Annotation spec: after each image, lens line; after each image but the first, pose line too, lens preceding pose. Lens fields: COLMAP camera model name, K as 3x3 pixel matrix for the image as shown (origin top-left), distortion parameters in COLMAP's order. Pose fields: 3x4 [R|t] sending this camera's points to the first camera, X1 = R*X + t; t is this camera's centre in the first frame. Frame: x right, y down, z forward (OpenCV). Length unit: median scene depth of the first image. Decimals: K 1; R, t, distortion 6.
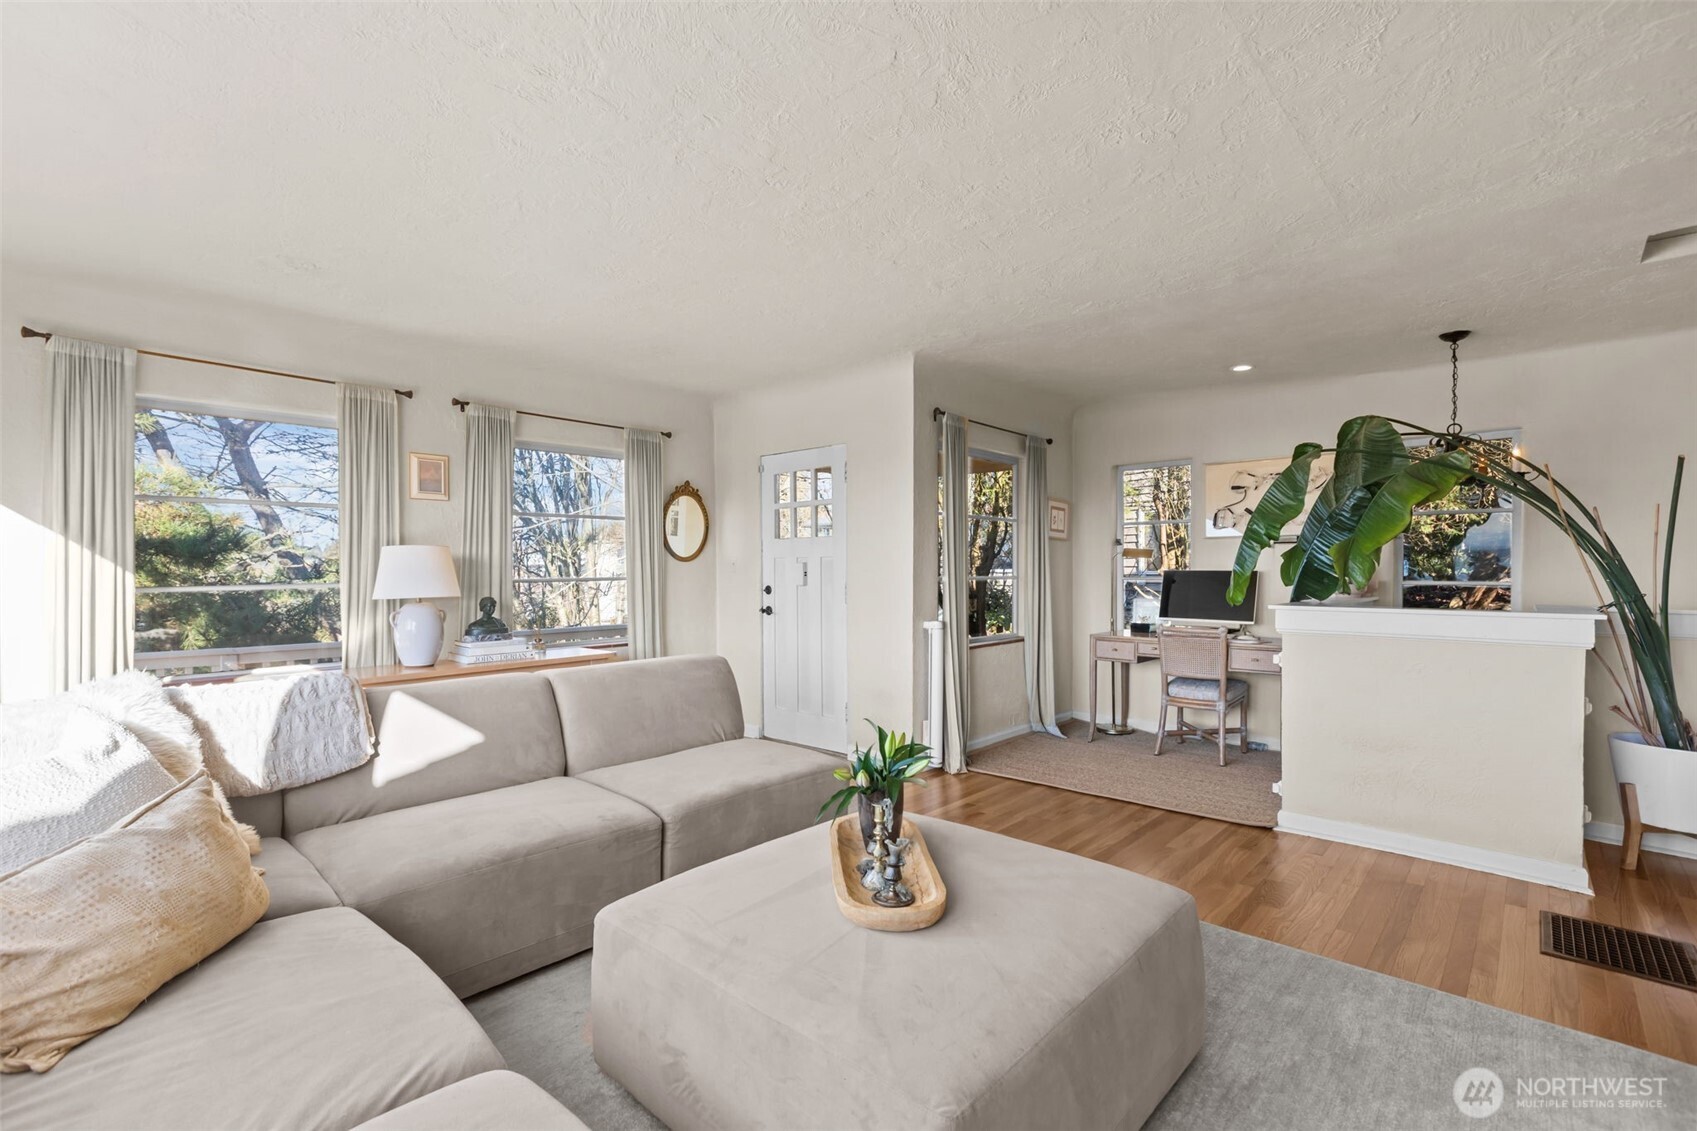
lens RADIAL K [[759.9, 0, 857.6], [0, 759.9, 576.0], [0, 0, 1]] dist [0.000674, 0.000263]
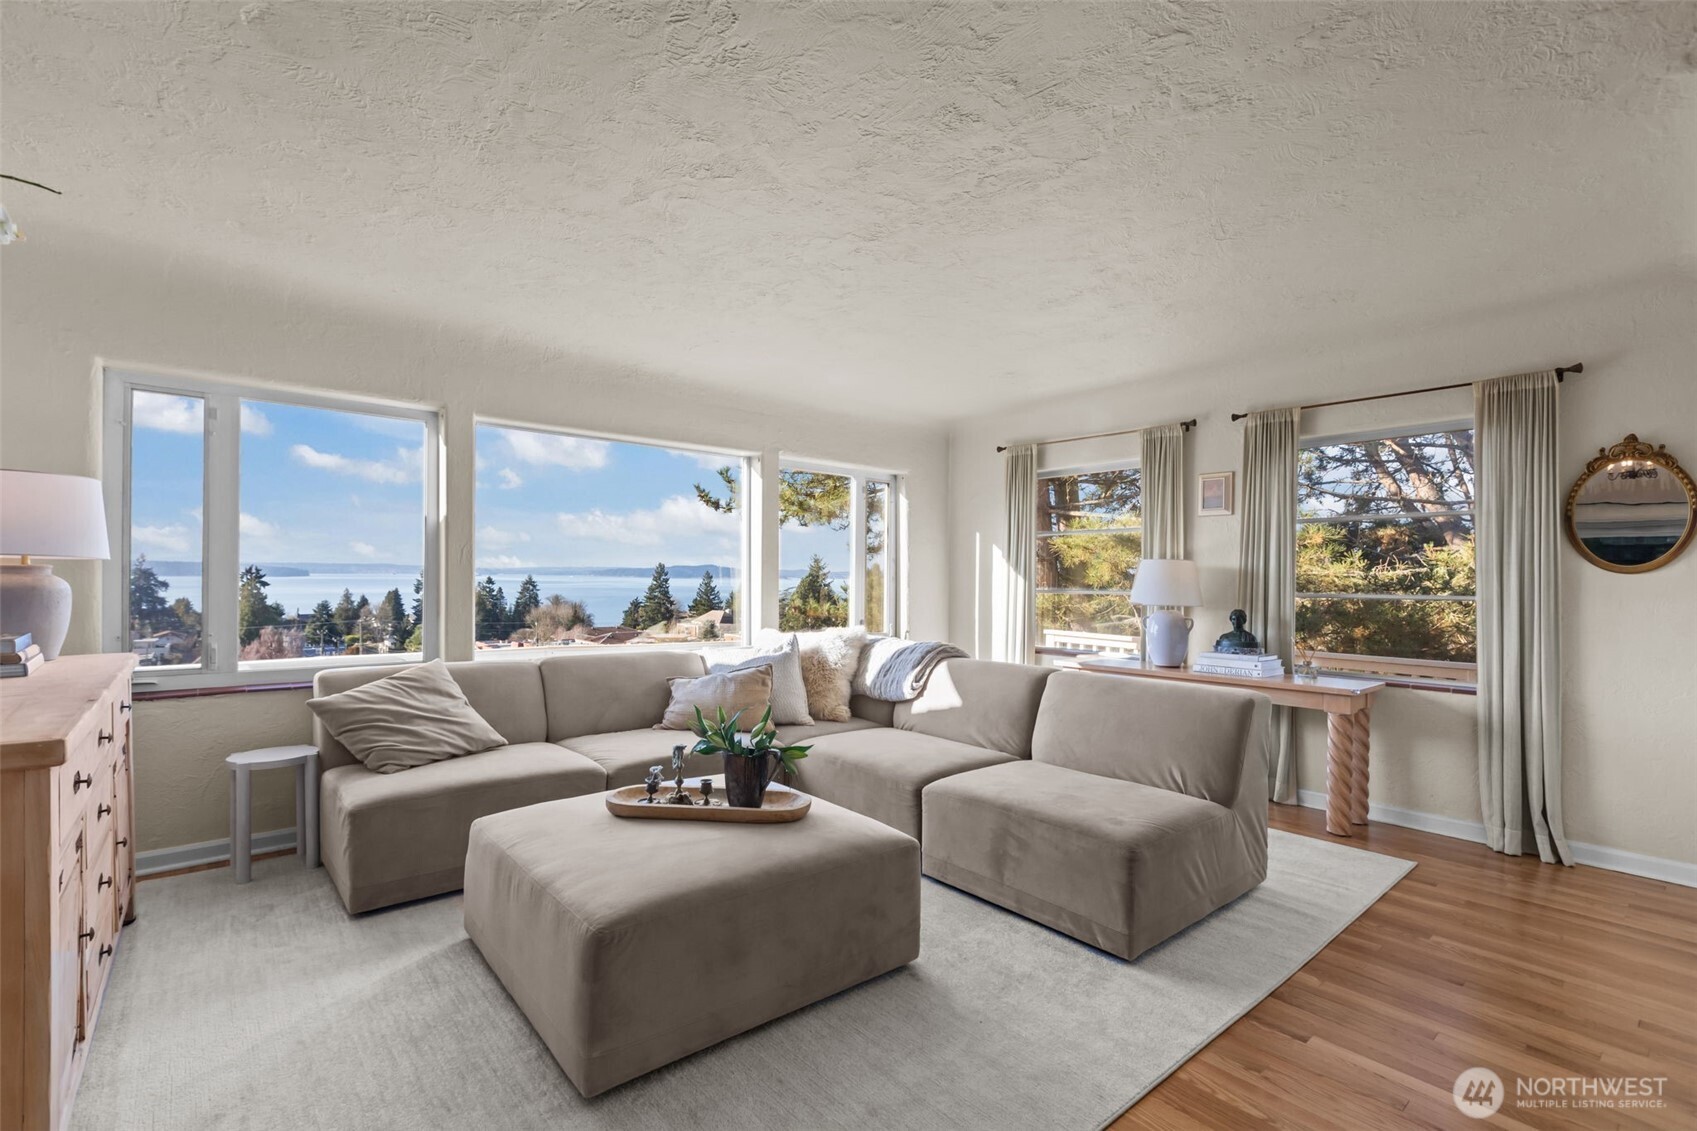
lens RADIAL K [[759.9, 0, 857.6], [0, 759.9, 576.0], [0, 0, 1]] dist [0.000674, 0.000263]
pose [[-0.121214, -0.002331, -0.992624, 0.503292], [-0.024552, 0.999698, 0.000651, -0.003121], [0.992323, 0.024450, -0.121234, 0.574787]]
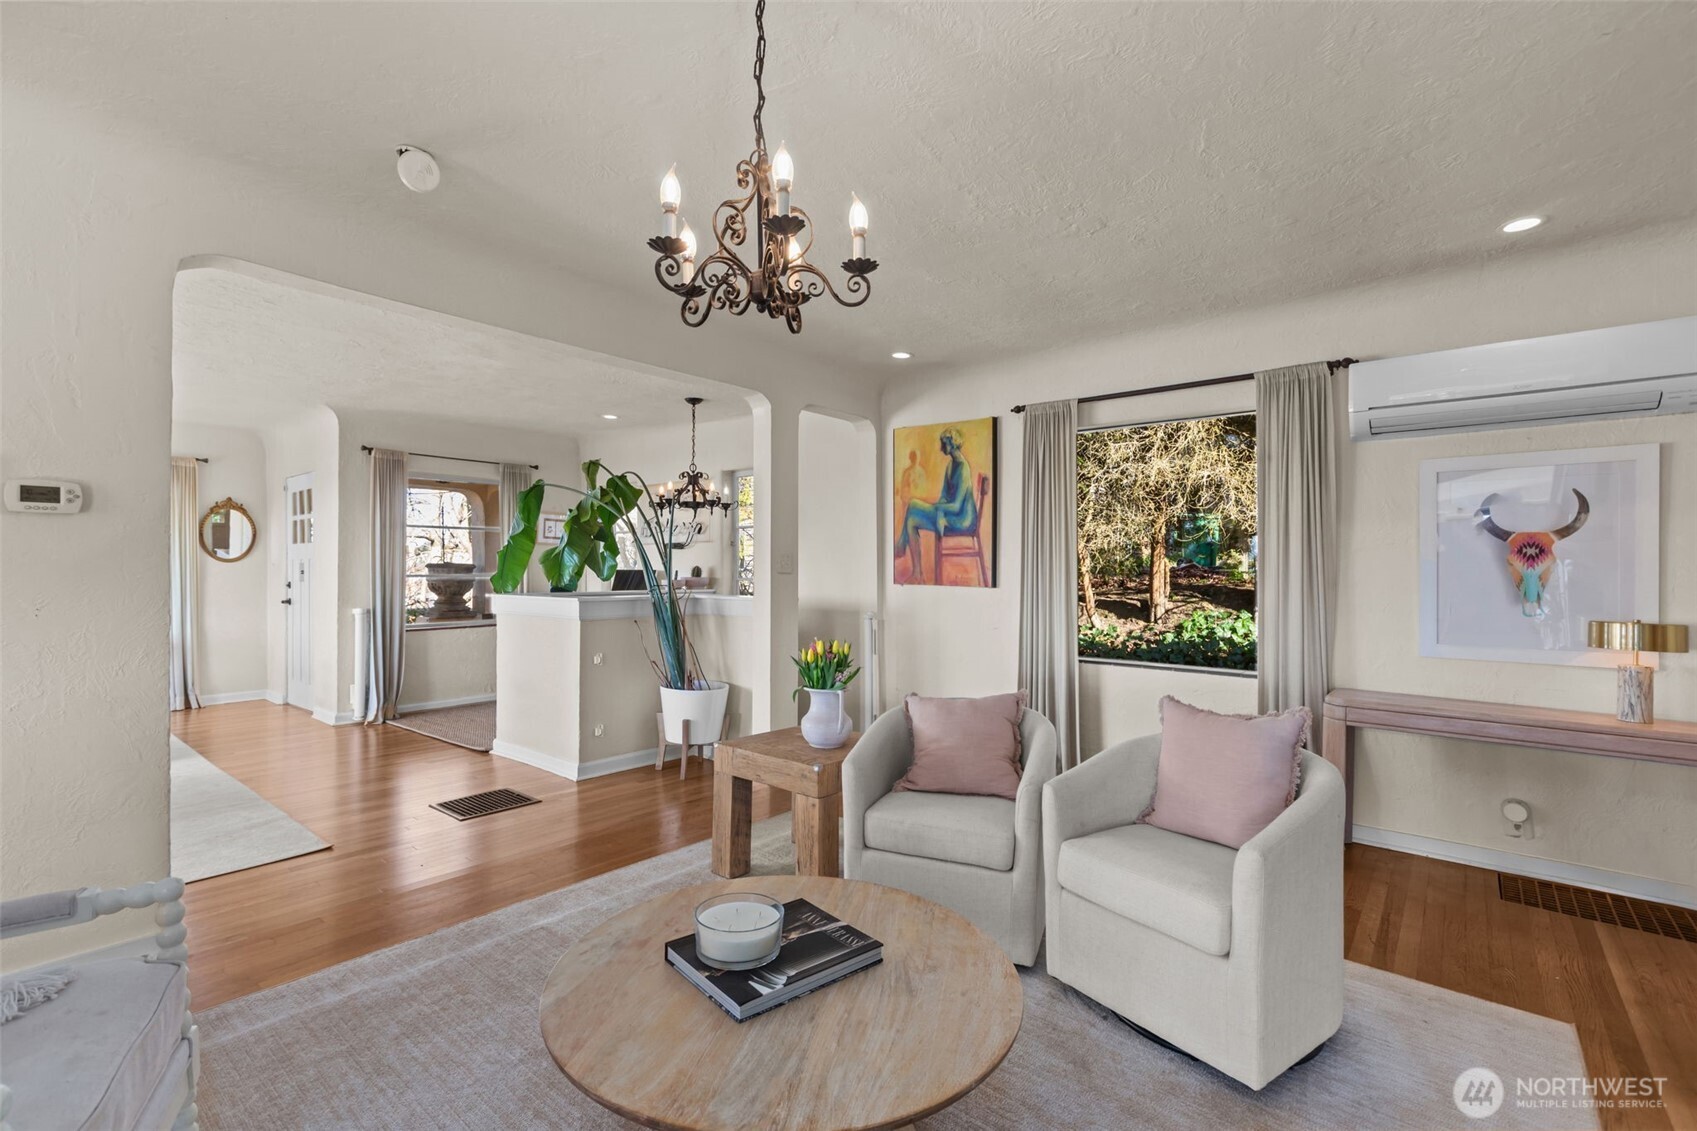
lens RADIAL K [[749.4, 0, 848.5], [0, 749.4, 565.5], [0, 0, 1]] dist [-0.001596, -0.000247]
pose [[0.998632, 0.003410, 0.052178, 0.853104], [-0.002346, 0.999788, -0.020444, 0.010509], [-0.052237, 0.020294, 0.998428, -0.318733]]
